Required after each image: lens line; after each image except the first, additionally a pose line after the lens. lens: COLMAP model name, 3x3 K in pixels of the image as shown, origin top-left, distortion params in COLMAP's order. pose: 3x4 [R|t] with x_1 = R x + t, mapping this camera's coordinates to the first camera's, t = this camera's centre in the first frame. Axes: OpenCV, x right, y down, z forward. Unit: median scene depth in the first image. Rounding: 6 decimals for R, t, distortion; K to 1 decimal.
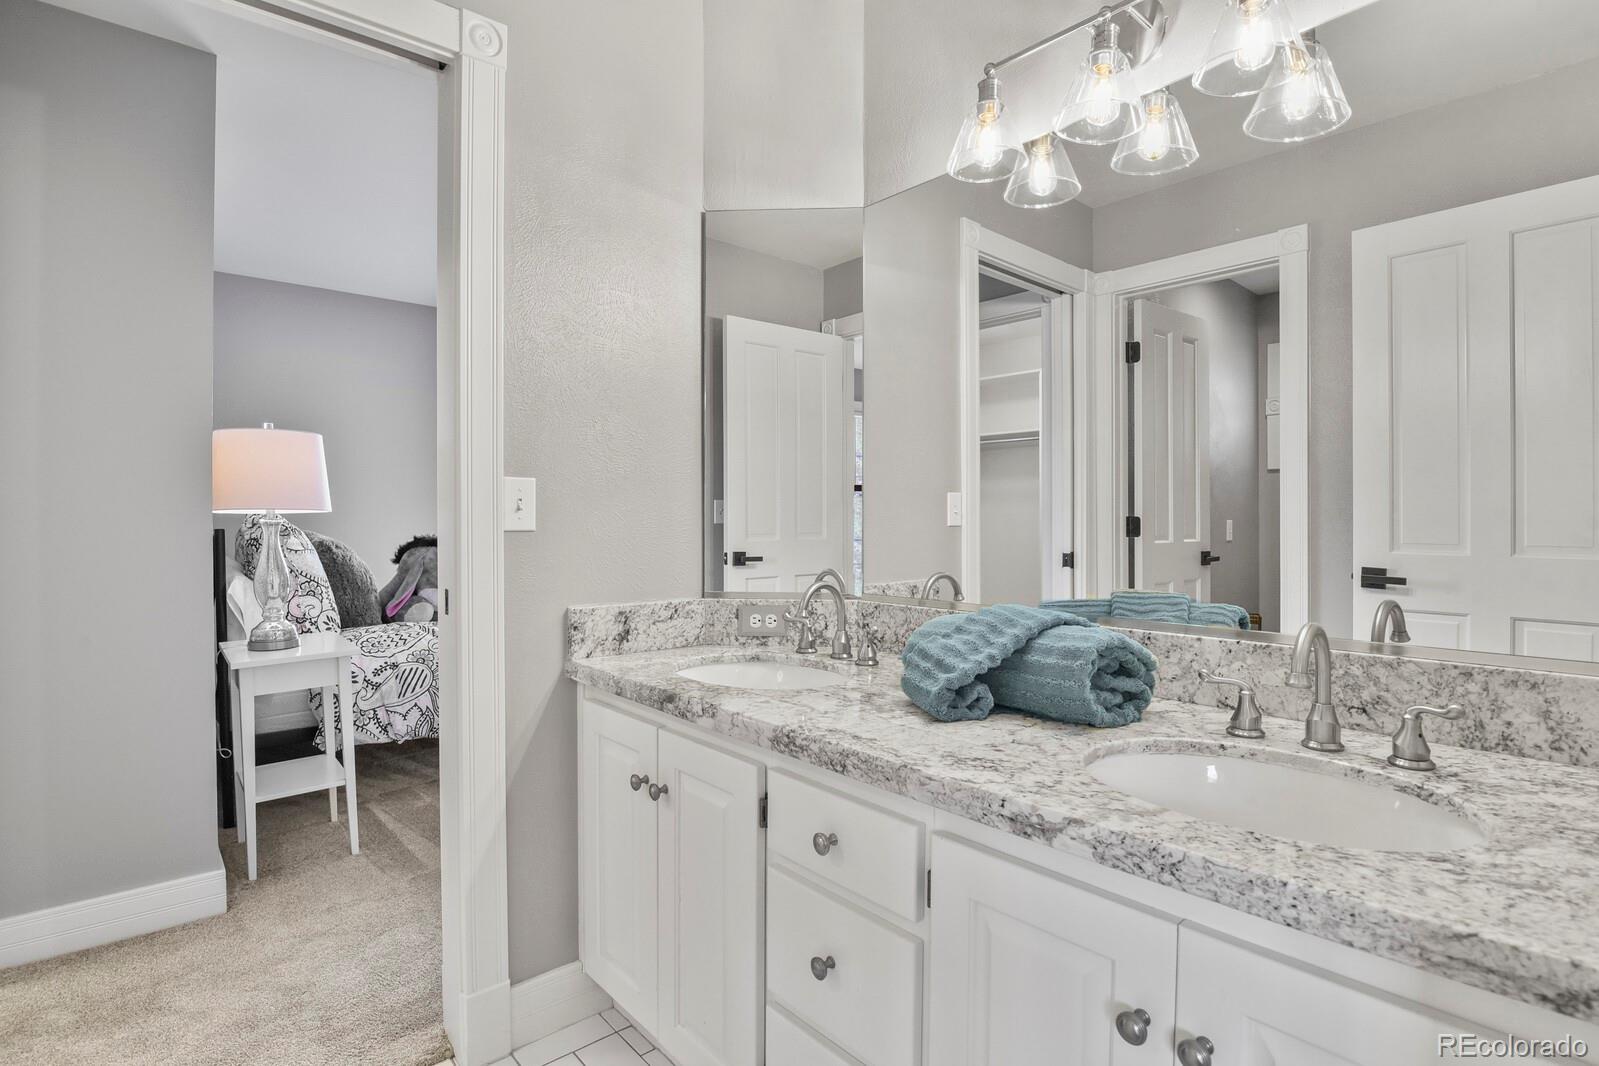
lens RADIAL K [[779.2, 0, 800.3], [0, 779.2, 530.3], [0, 0, 1]] dist [-0.029899, -0.000549]
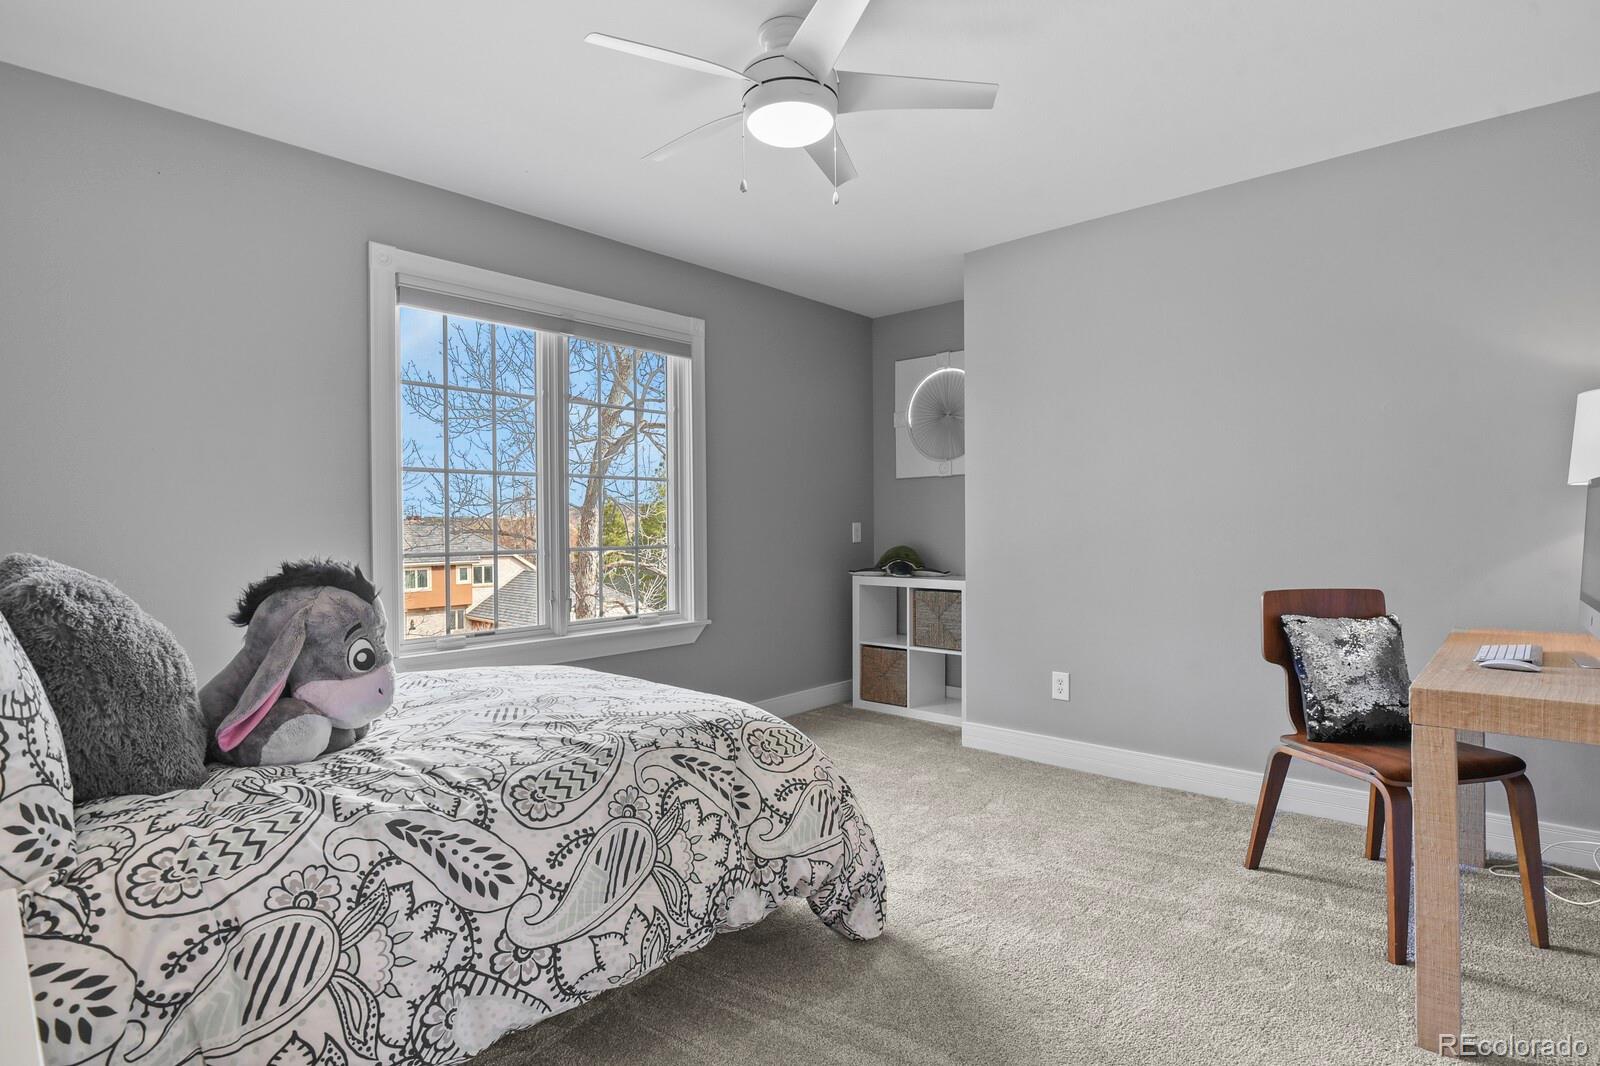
lens RADIAL K [[779.6, 0, 798.2], [0, 779.6, 526.8], [0, 0, 1]] dist [-0.029899, -0.000549]
pose [[0.993047, -0.009517, 0.117333, -0.270963], [0.009081, 0.999950, 0.004253, -0.013087], [-0.117368, -0.003158, 0.993083, 0.554463]]
